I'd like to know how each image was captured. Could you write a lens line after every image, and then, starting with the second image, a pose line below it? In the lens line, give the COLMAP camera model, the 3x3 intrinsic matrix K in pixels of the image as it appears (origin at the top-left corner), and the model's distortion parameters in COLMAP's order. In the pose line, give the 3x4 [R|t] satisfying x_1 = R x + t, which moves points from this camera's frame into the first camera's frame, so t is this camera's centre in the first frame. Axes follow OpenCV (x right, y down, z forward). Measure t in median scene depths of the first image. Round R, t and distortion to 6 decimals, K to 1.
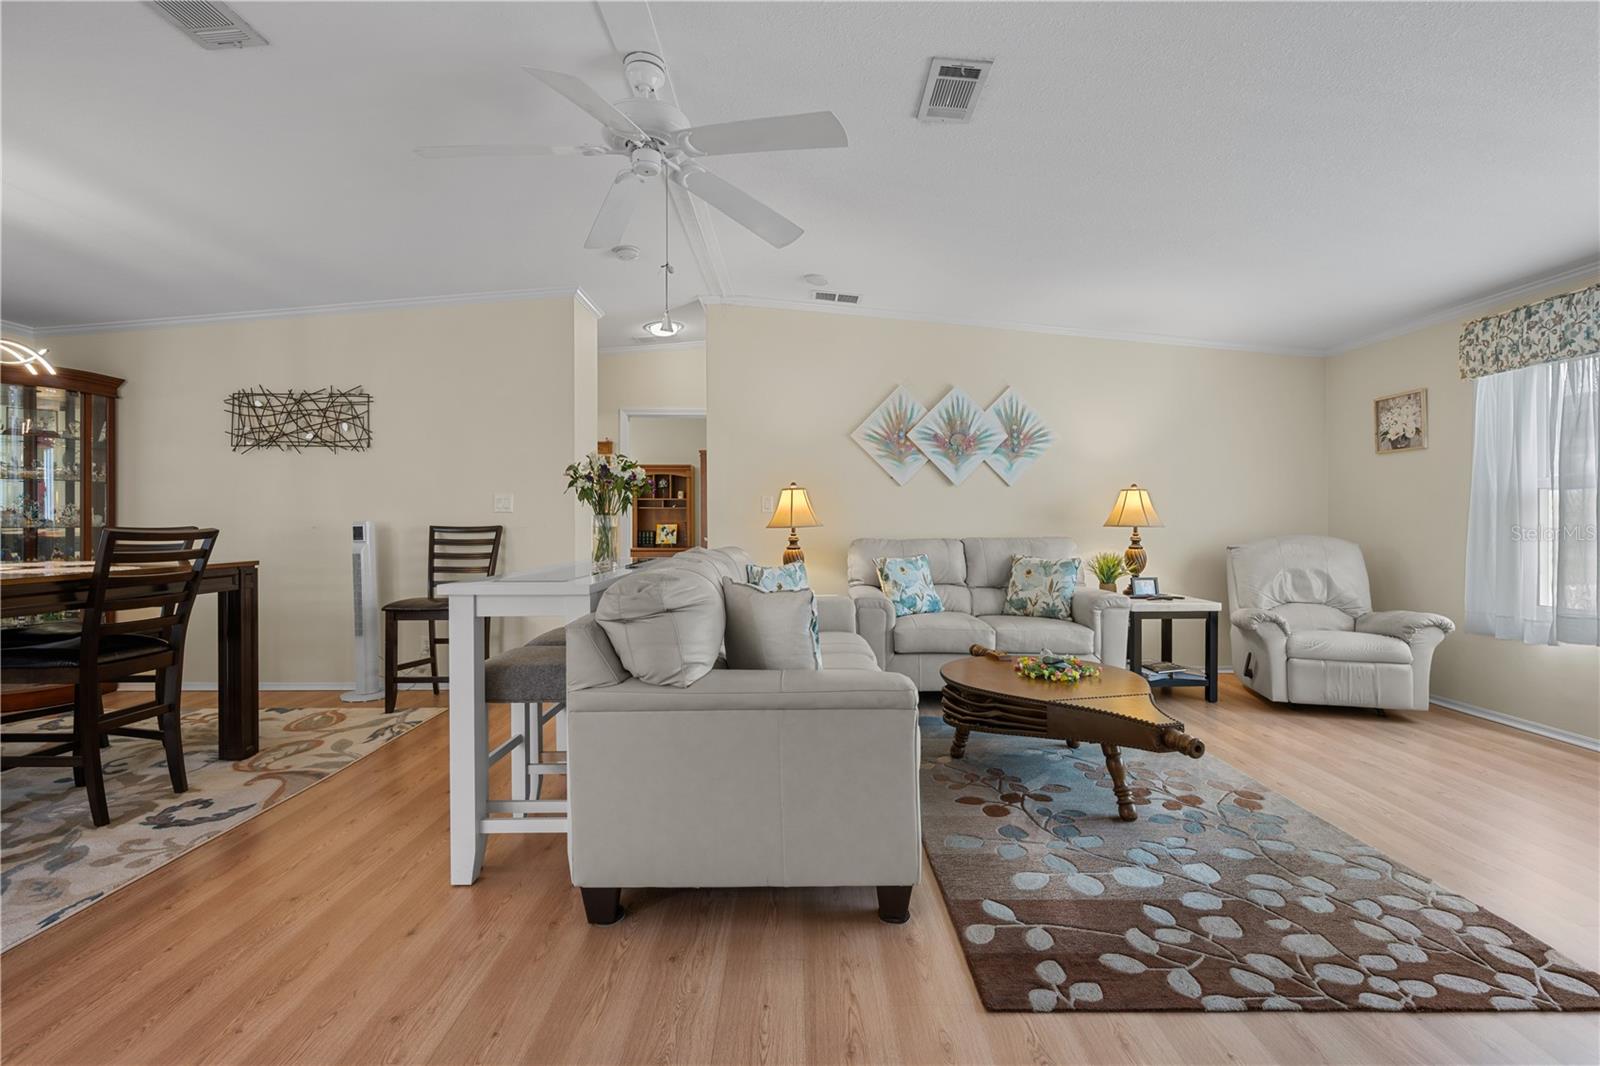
lens RADIAL K [[703.8, 0, 803.4], [0, 703.8, 517.6], [0, 0, 1]] dist [0.001268, 0.000262]
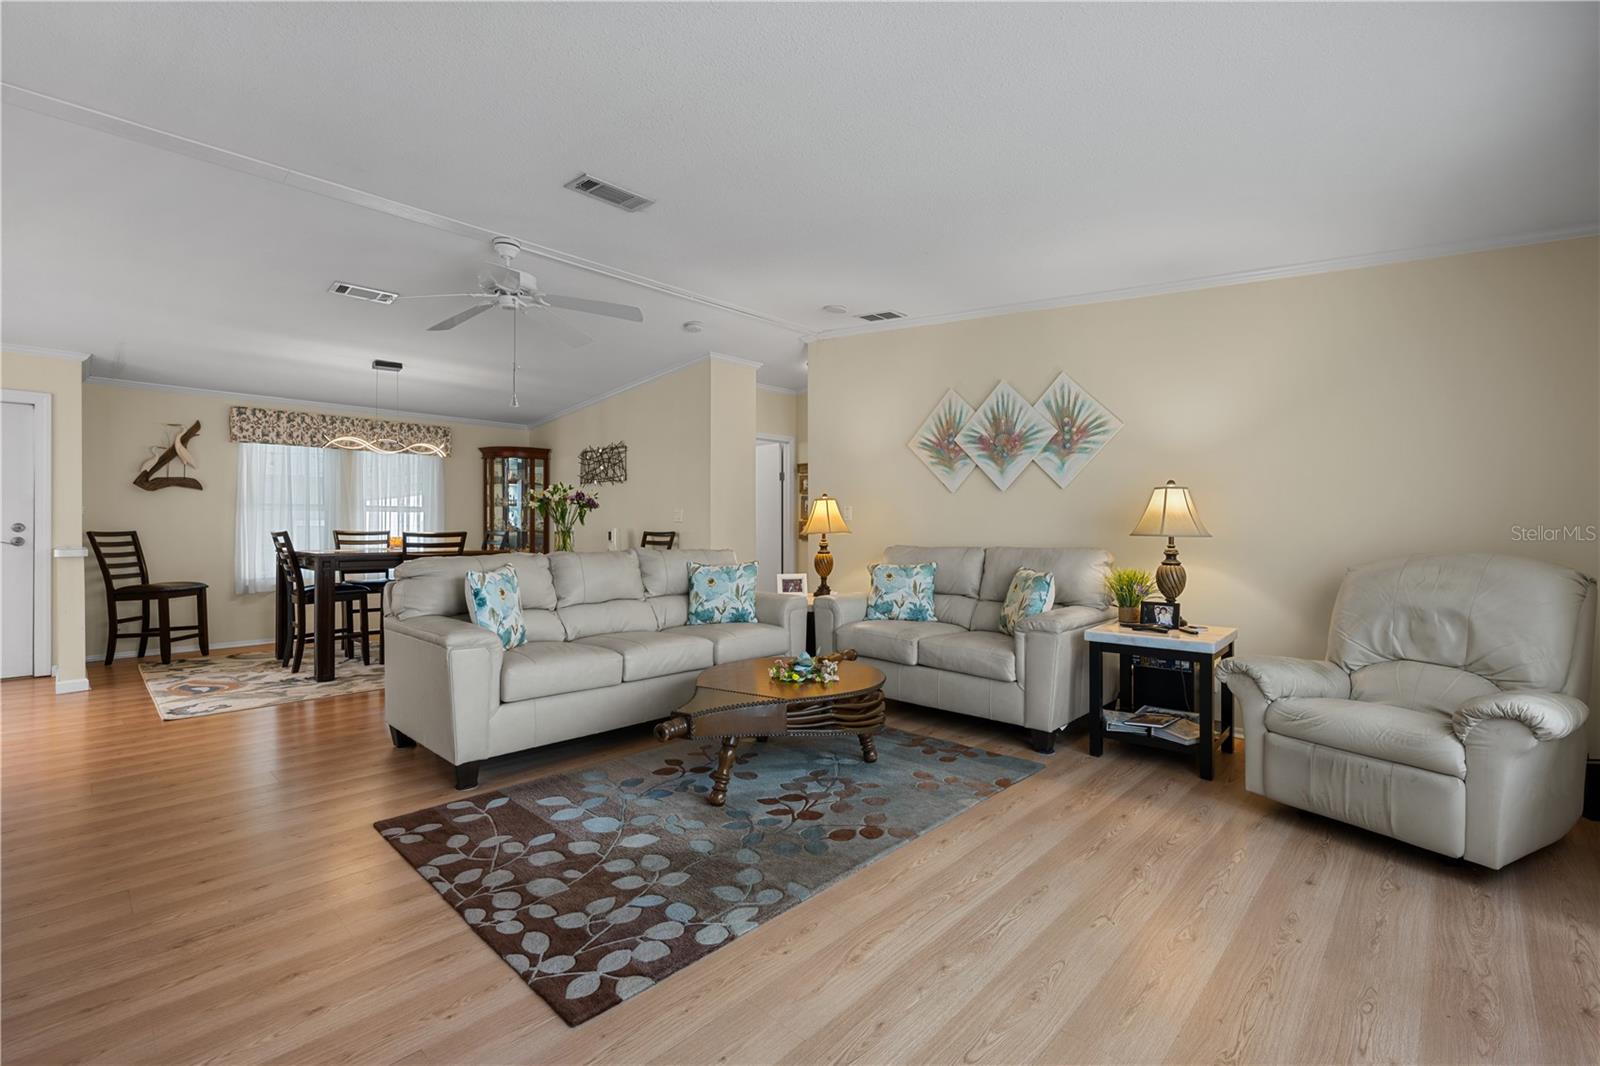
lens RADIAL K [[695.7, 0, 806.2], [0, 695.7, 527.9], [0, 0, 1]] dist [-0.000470, -0.000203]
pose [[0.716315, 0.000690, -0.697777, 0.757769], [0.001217, 0.999997, 0.002237, 0.001694], [0.697776, -0.002451, 0.716311, 0.194010]]
